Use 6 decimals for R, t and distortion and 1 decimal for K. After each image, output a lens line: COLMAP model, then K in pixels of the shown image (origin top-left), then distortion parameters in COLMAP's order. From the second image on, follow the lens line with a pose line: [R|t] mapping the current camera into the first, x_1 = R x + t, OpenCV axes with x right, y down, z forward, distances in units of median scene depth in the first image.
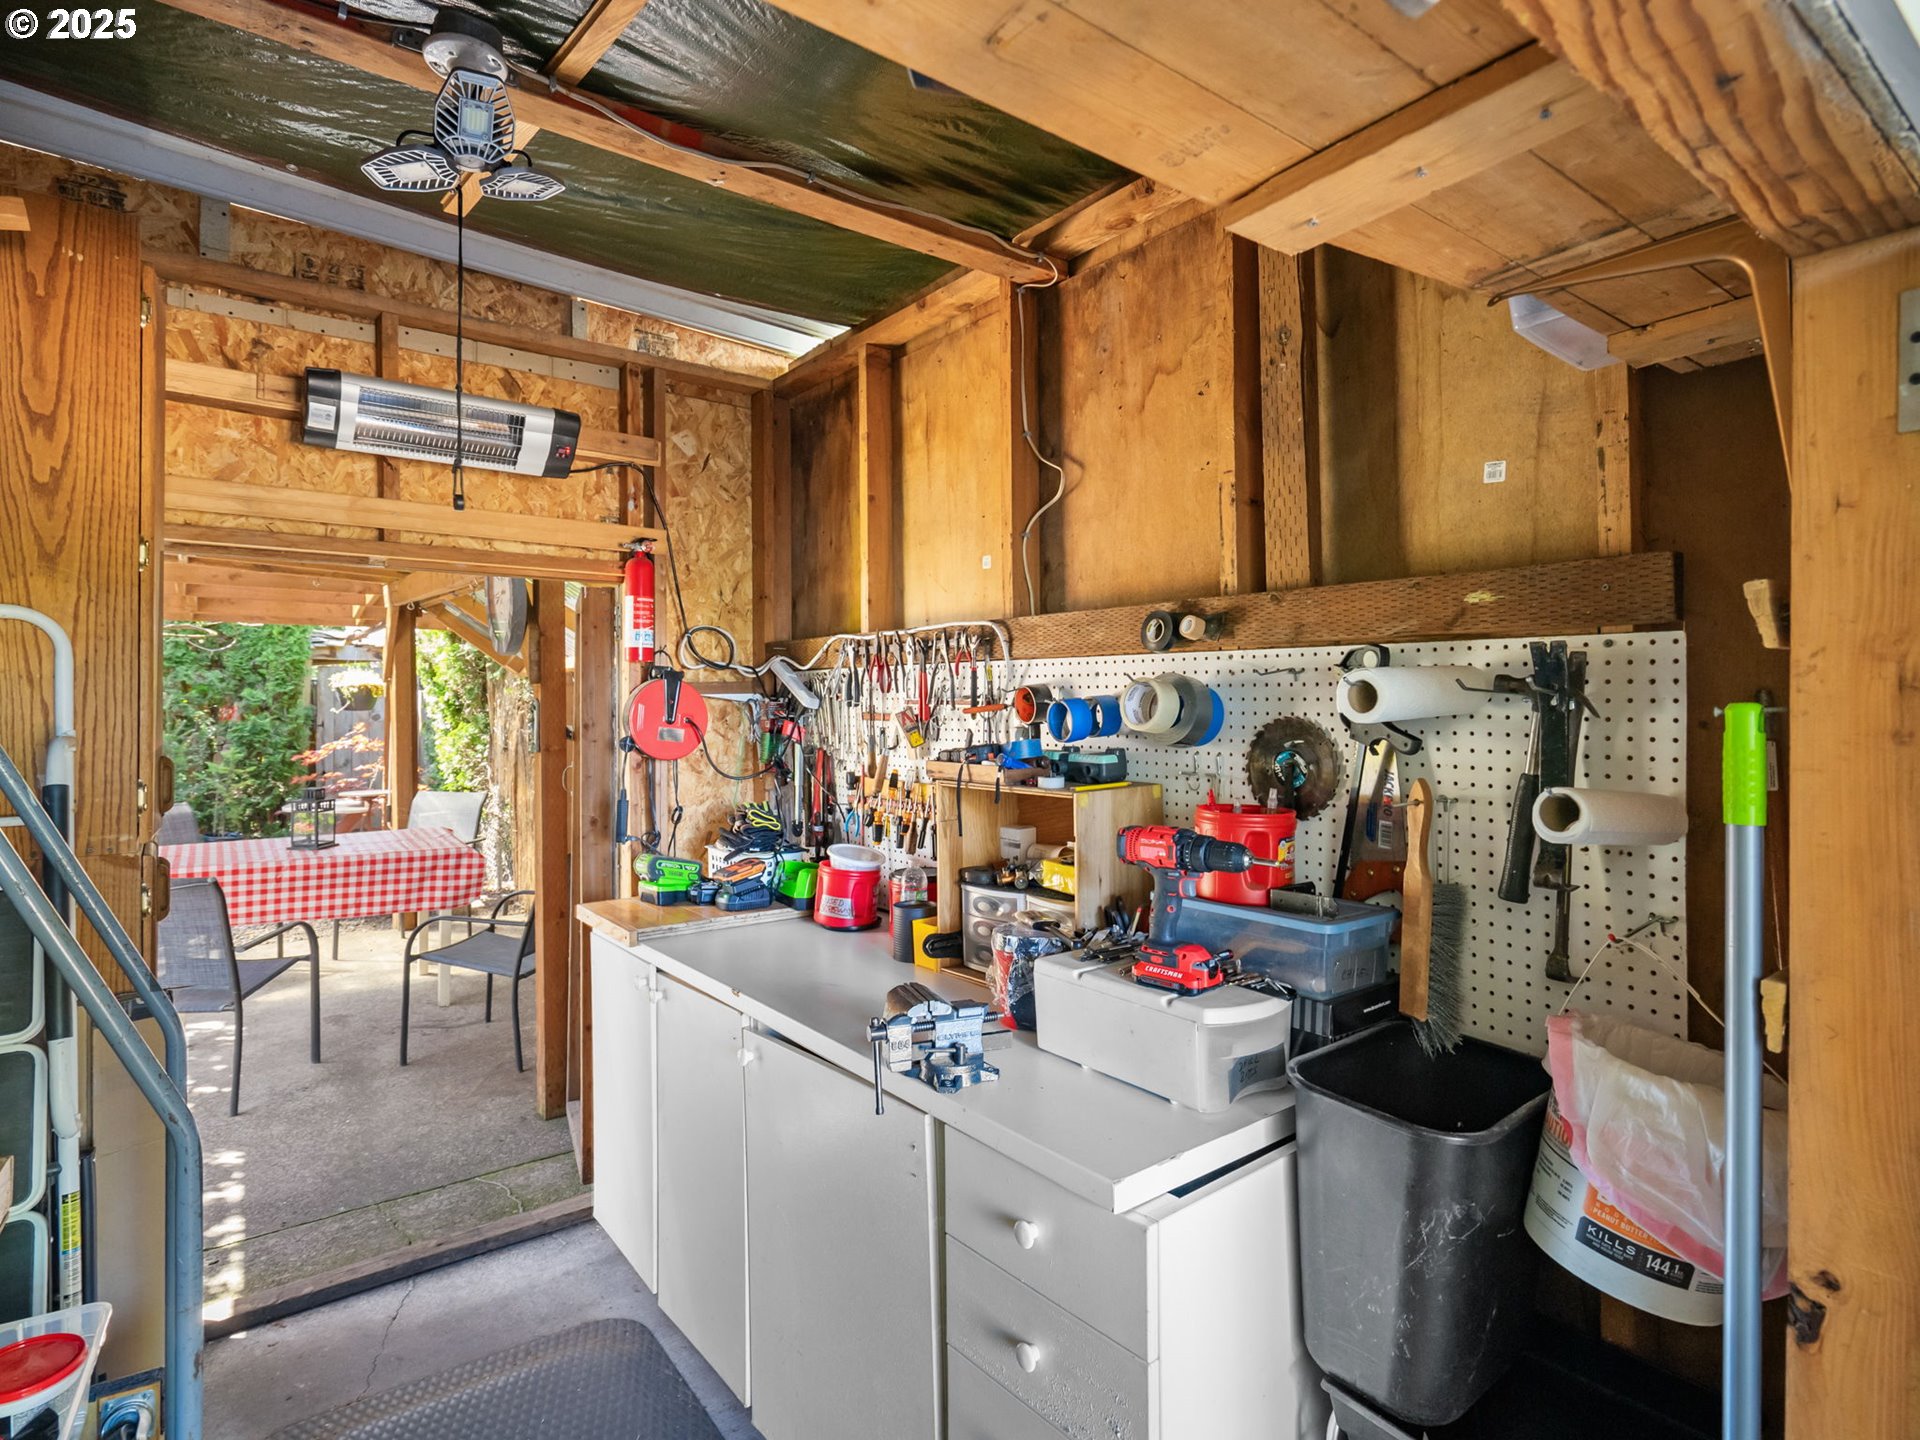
lens RADIAL K [[1010.3, 0, 967.3], [0, 1010.3, 704.9], [0, 0, 1]] dist [-0.012453, 0.005397]
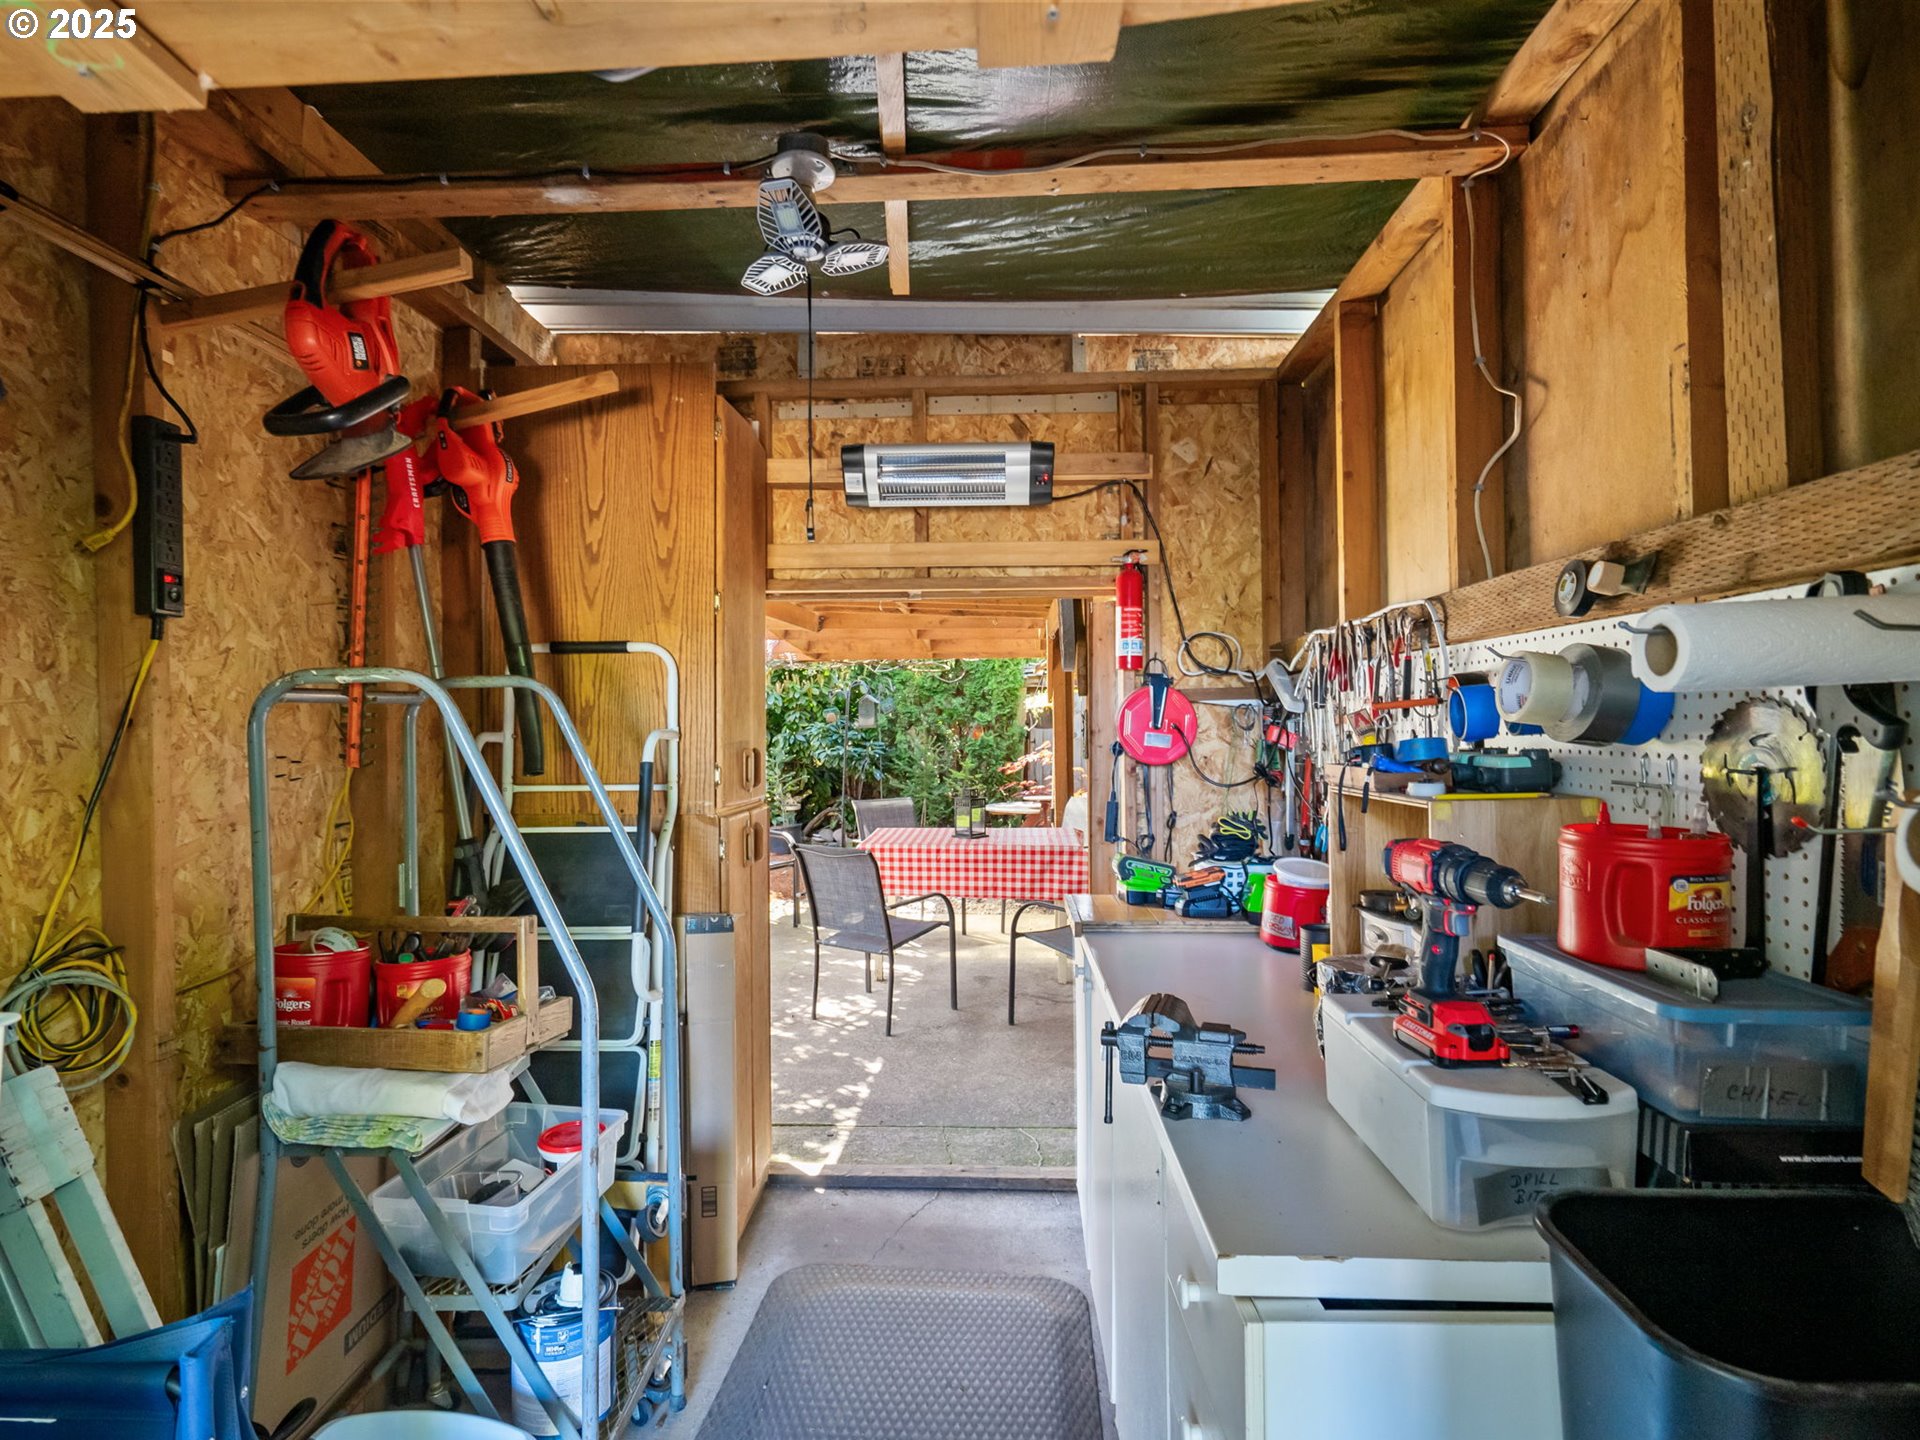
lens RADIAL K [[1010.3, 0, 969.8], [0, 1010.3, 734.6], [0, 0, 1]] dist [-0.012453, 0.005397]
pose [[0.749424, -0.000915, -0.662089, 0.238610], [0.002952, 0.999994, 0.001959, 0.021319], [0.662083, -0.003422, 0.749422, 0.112248]]
